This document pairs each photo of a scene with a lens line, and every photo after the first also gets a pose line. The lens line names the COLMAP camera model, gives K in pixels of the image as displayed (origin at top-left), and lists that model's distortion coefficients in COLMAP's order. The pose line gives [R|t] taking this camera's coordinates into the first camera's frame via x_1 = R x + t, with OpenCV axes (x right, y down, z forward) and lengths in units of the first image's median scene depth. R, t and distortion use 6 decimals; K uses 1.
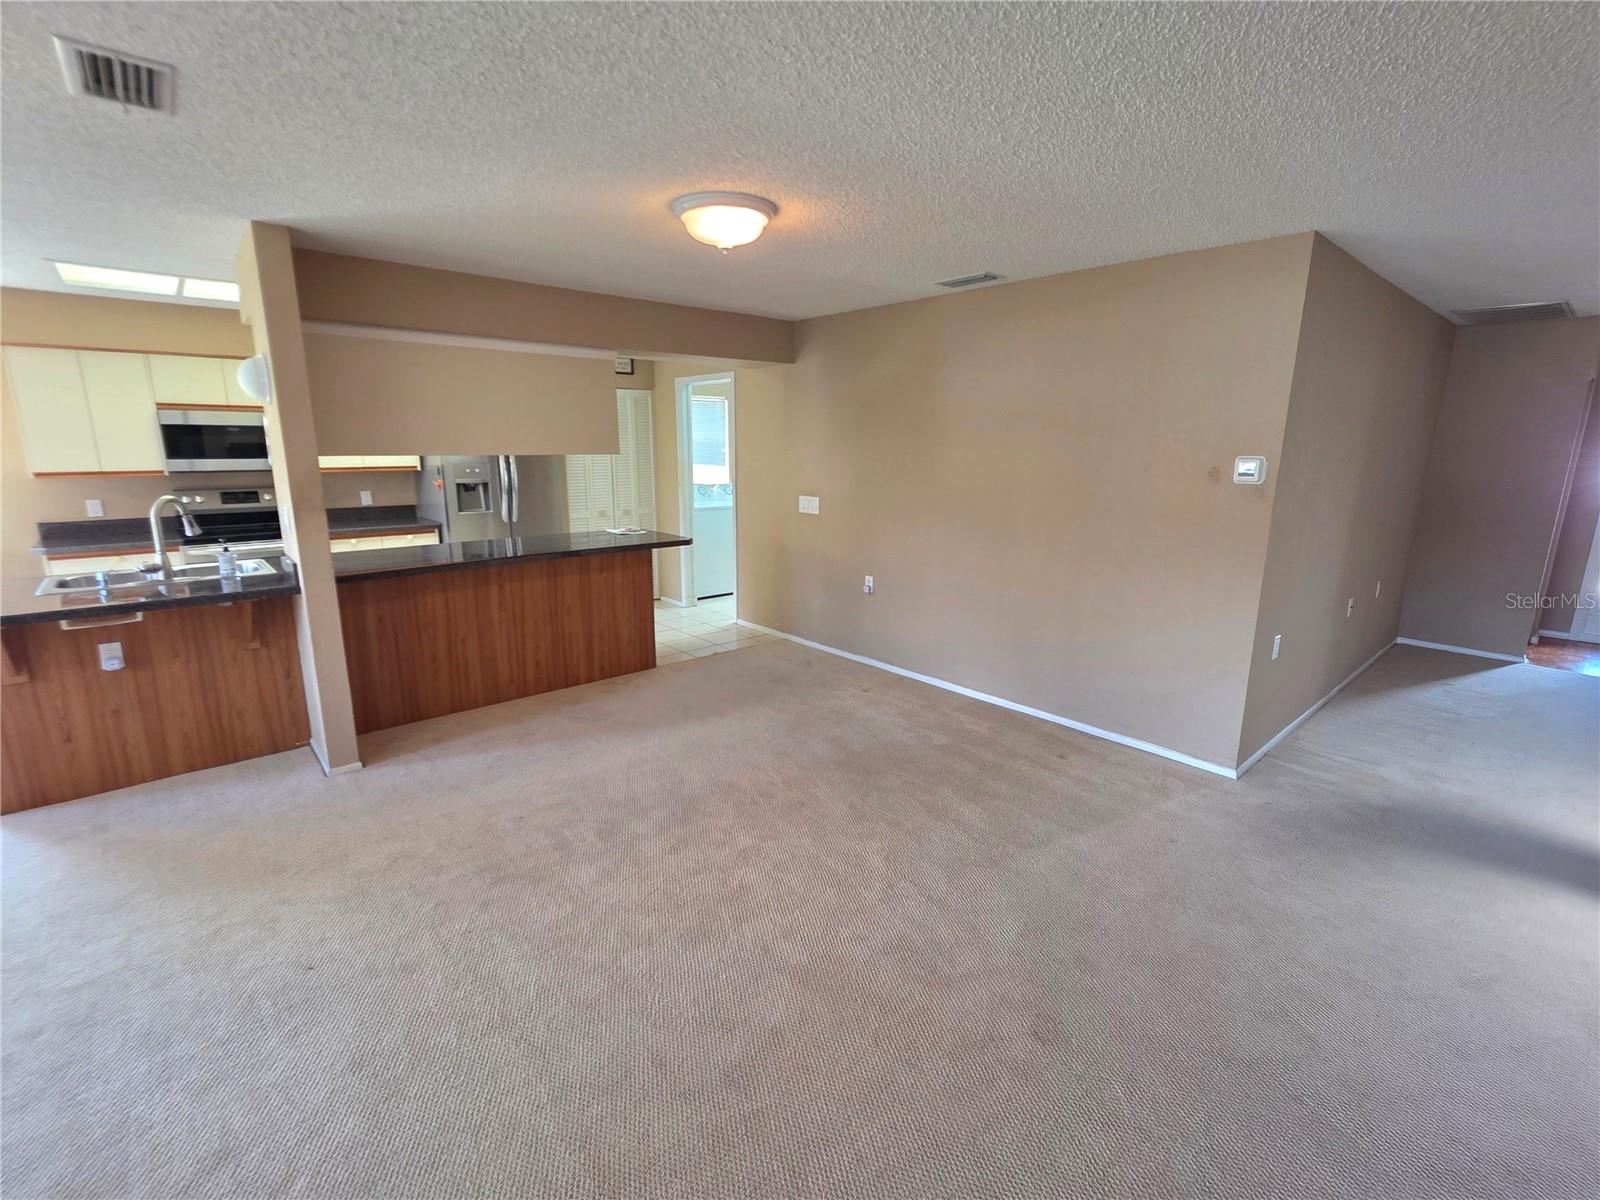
lens RADIAL K [[732.1, 0, 789.0], [0, 732.1, 599.9], [0, 0, 1]] dist [0.002455, 0.000889]
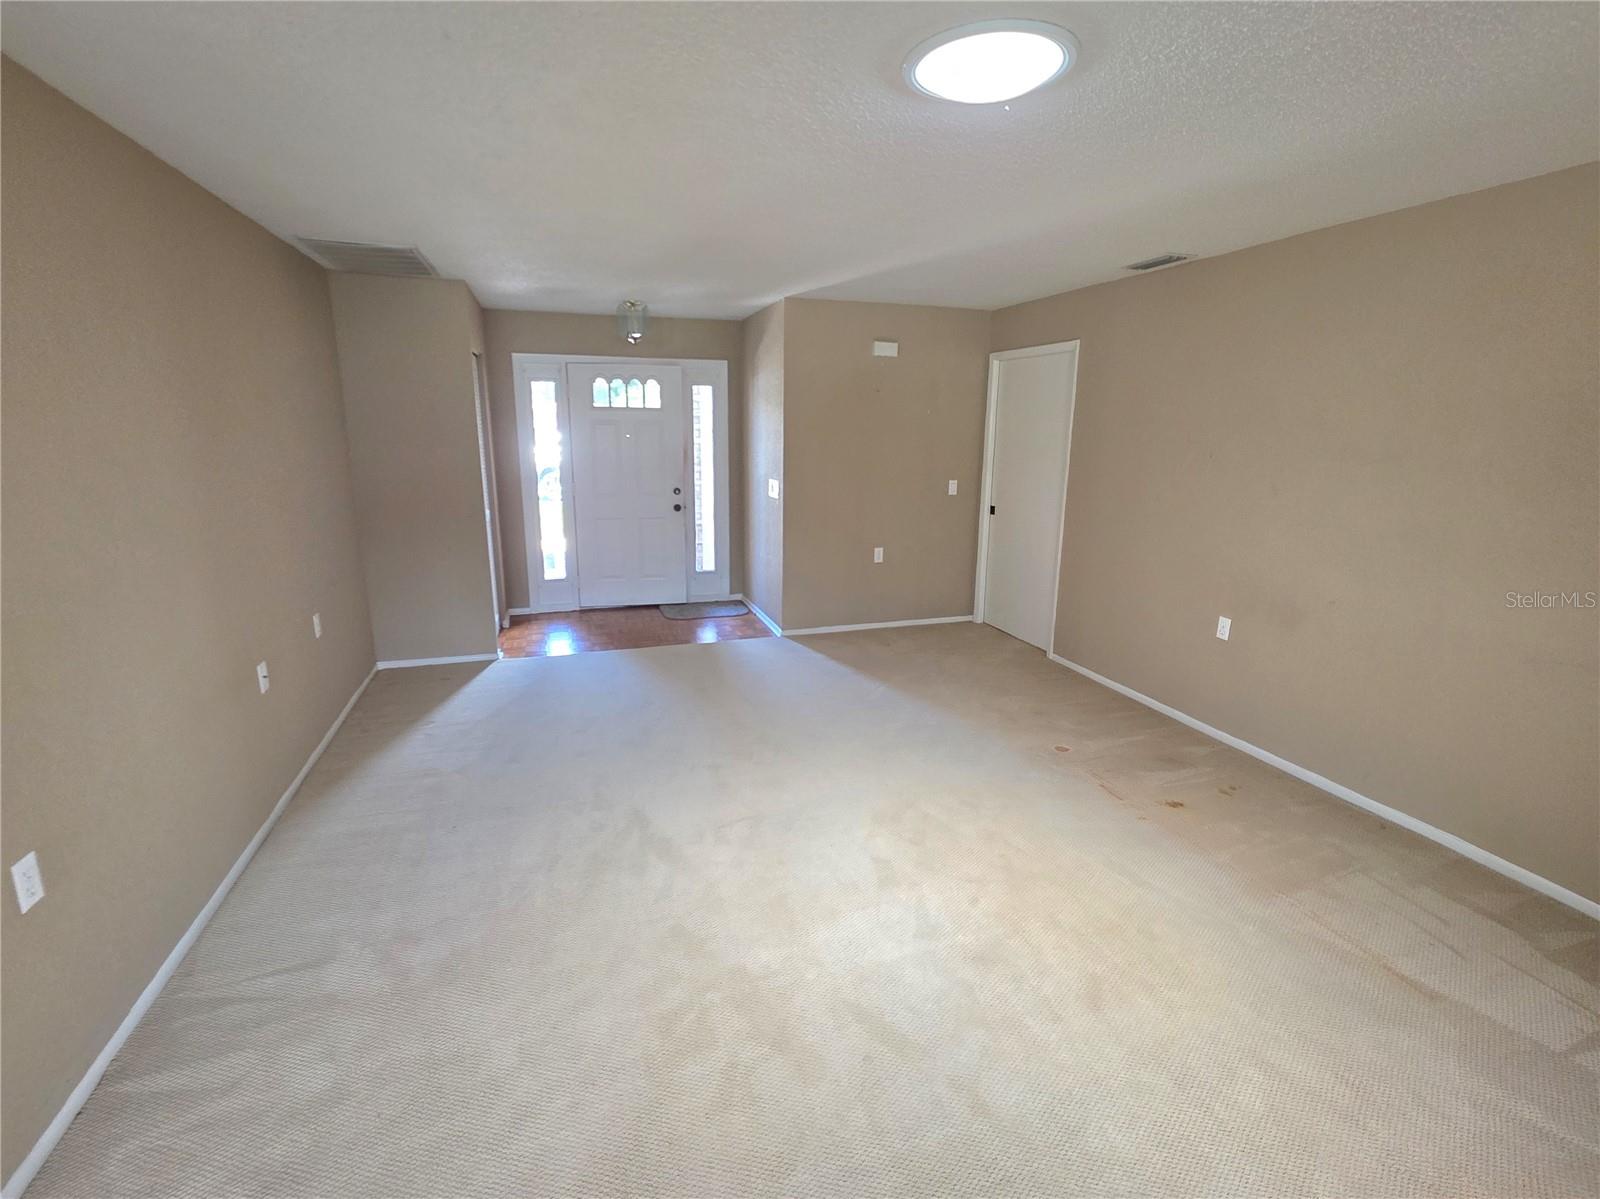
lens RADIAL K [[732.1, 0, 789.0], [0, 732.1, 599.4], [0, 0, 1]] dist [0.002455, 0.000889]
pose [[0.410638, -0.223684, 0.883936, 0.384624], [0.192446, 0.968865, 0.155774, -0.065481], [-0.891258, 0.106143, 0.440899, 0.284282]]
